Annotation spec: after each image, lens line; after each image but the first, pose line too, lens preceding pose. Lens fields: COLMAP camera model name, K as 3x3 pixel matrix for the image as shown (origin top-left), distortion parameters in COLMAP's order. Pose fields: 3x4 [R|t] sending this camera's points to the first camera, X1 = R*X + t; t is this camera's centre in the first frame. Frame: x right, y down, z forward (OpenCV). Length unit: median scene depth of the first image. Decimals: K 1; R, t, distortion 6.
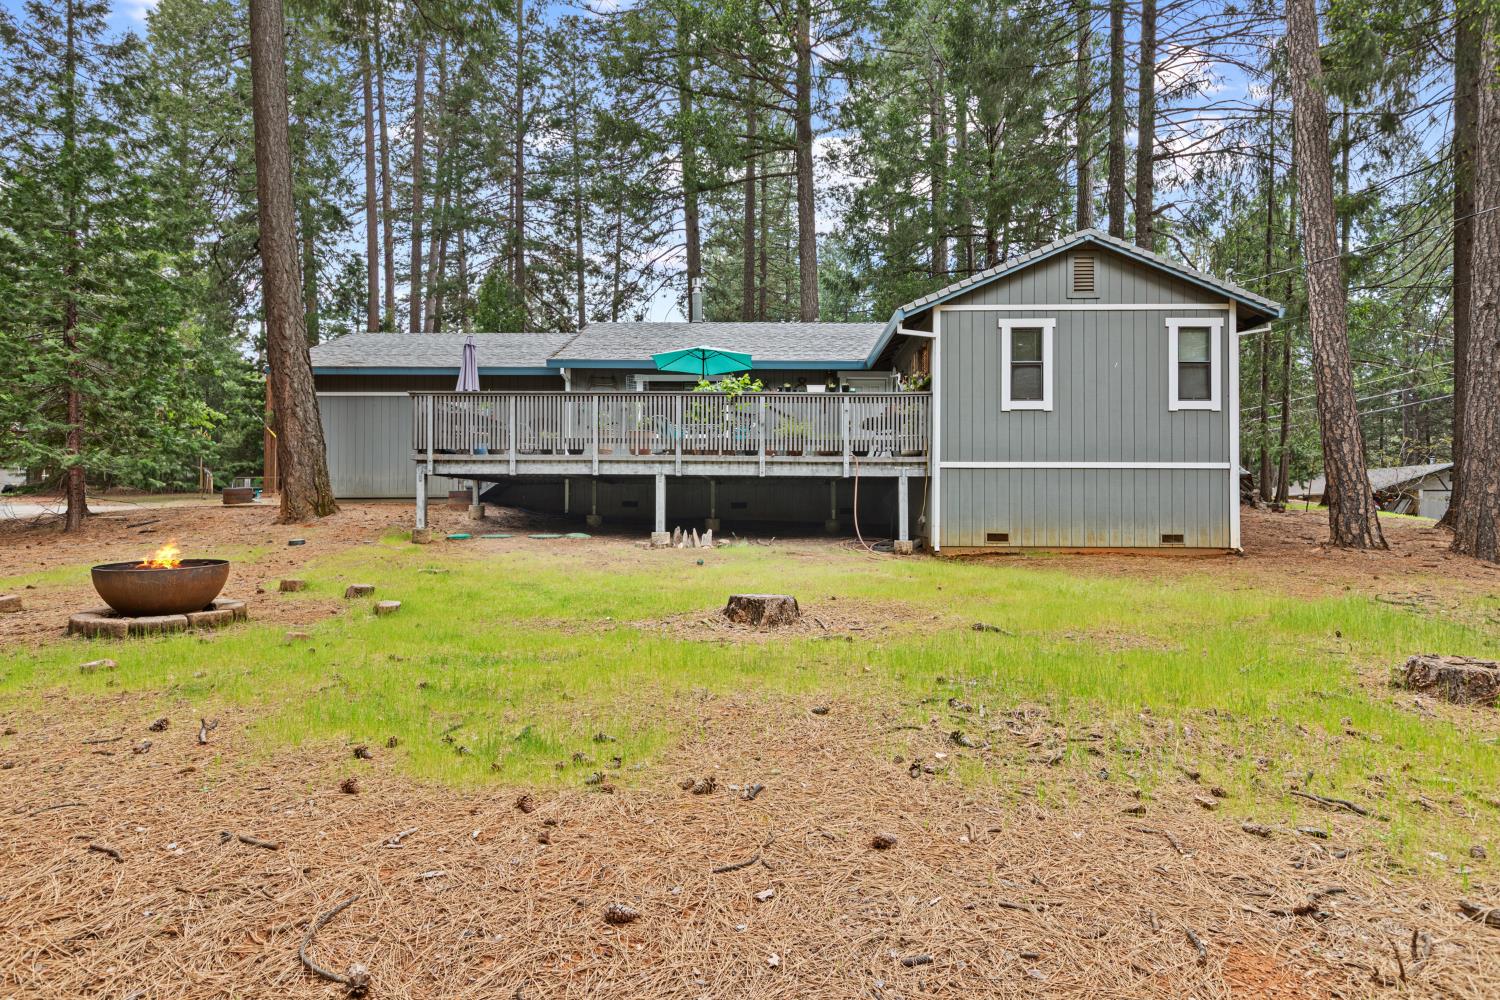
lens RADIAL K [[857.0, 0, 752.2], [0, 857.0, 503.8], [0, 0, 1]] dist [0.014778, 0.000800]
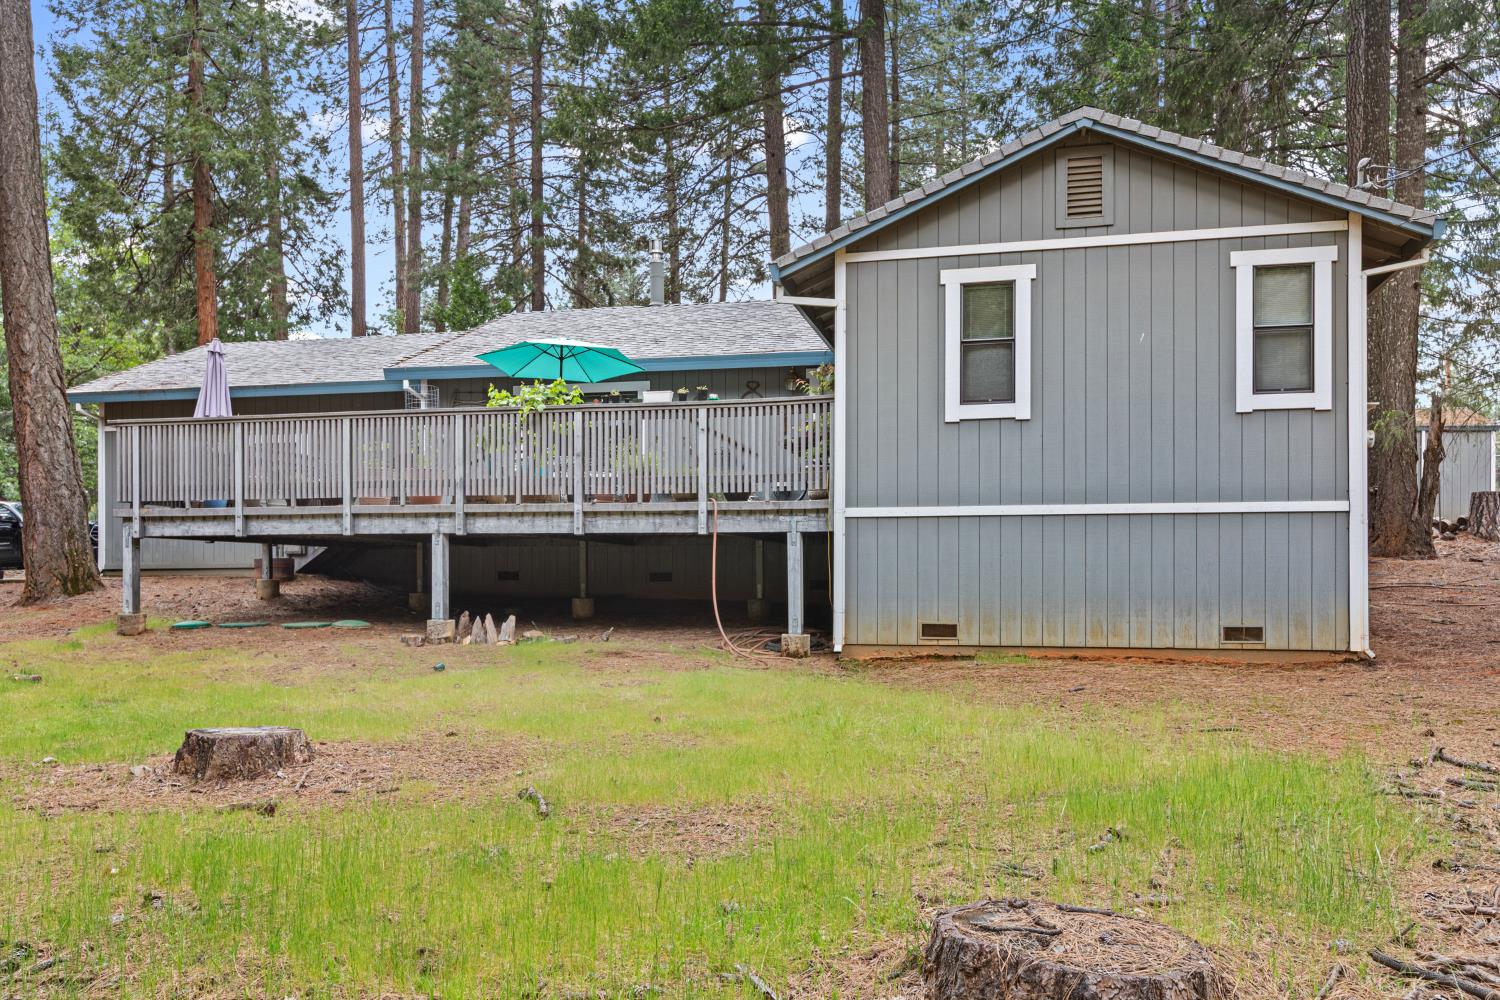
lens RADIAL K [[1203.8, 0, 761.2], [0, 1203.8, 581.1], [0, 0, 1]] dist [0.020774, -0.012449]
pose [[0.976633, -0.003500, -0.214884, 0.345558], [0.005585, 0.999943, 0.009097, -0.004235], [0.214840, -0.010084, 0.976597, 0.137688]]
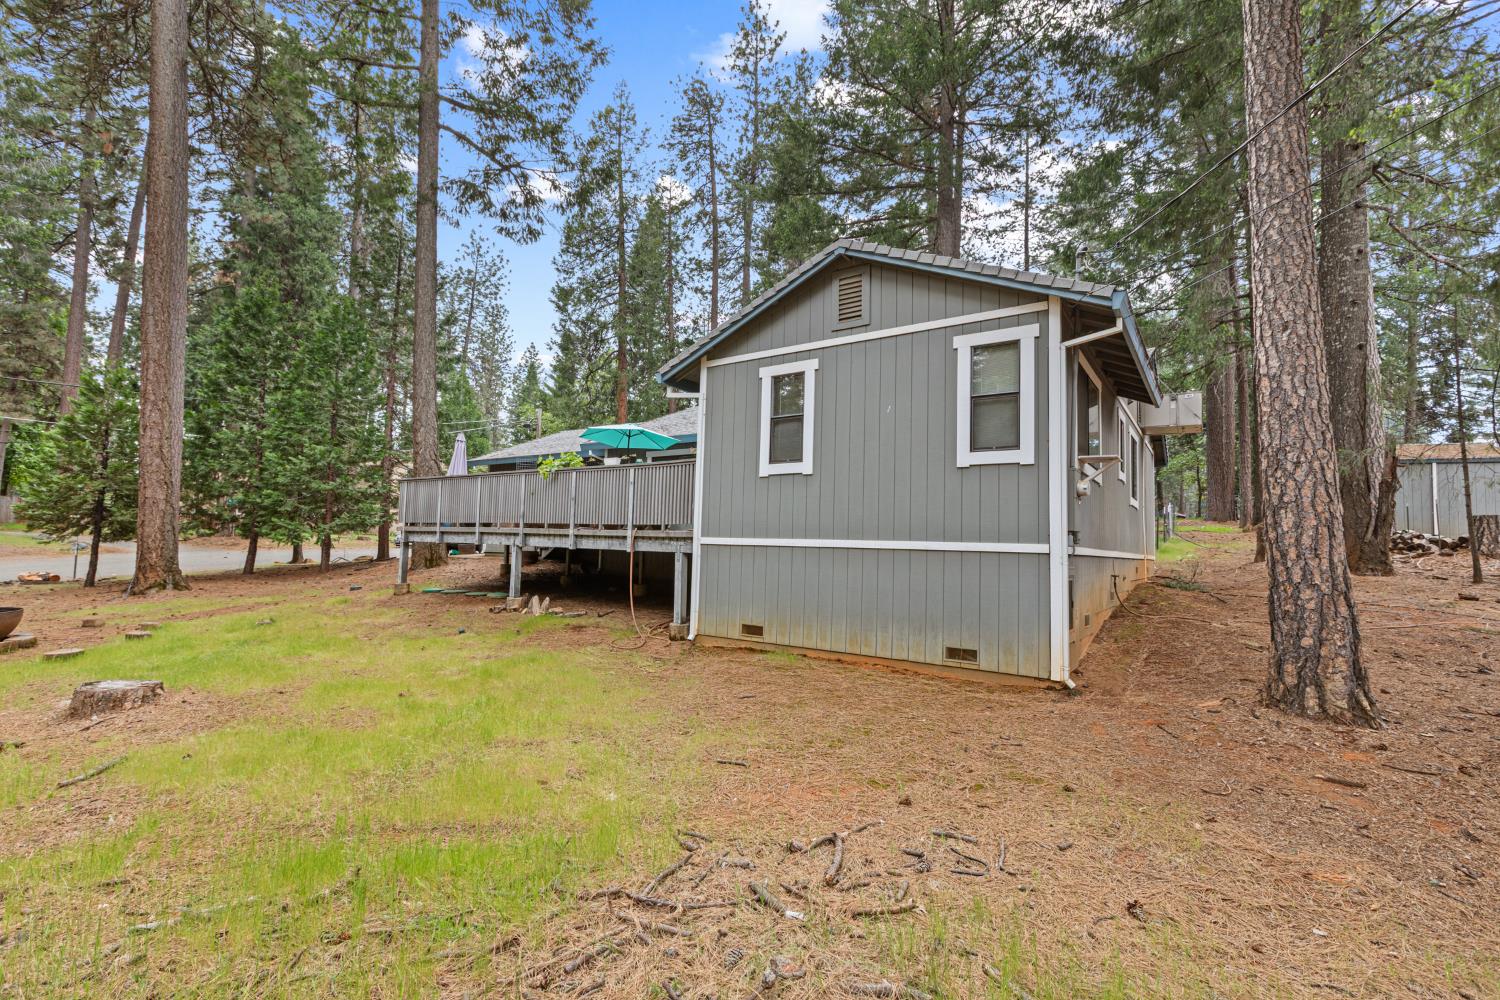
lens RADIAL K [[681.1, 0, 747.7], [0, 681.1, 501.7], [0, 0, 1]] dist [0.001993, -0.000614]
pose [[0.818222, -0.017961, -0.574622, 0.659106], [-0.019689, 0.998050, -0.059232, -0.044676], [0.574566, 0.059778, 0.816272, 0.454700]]
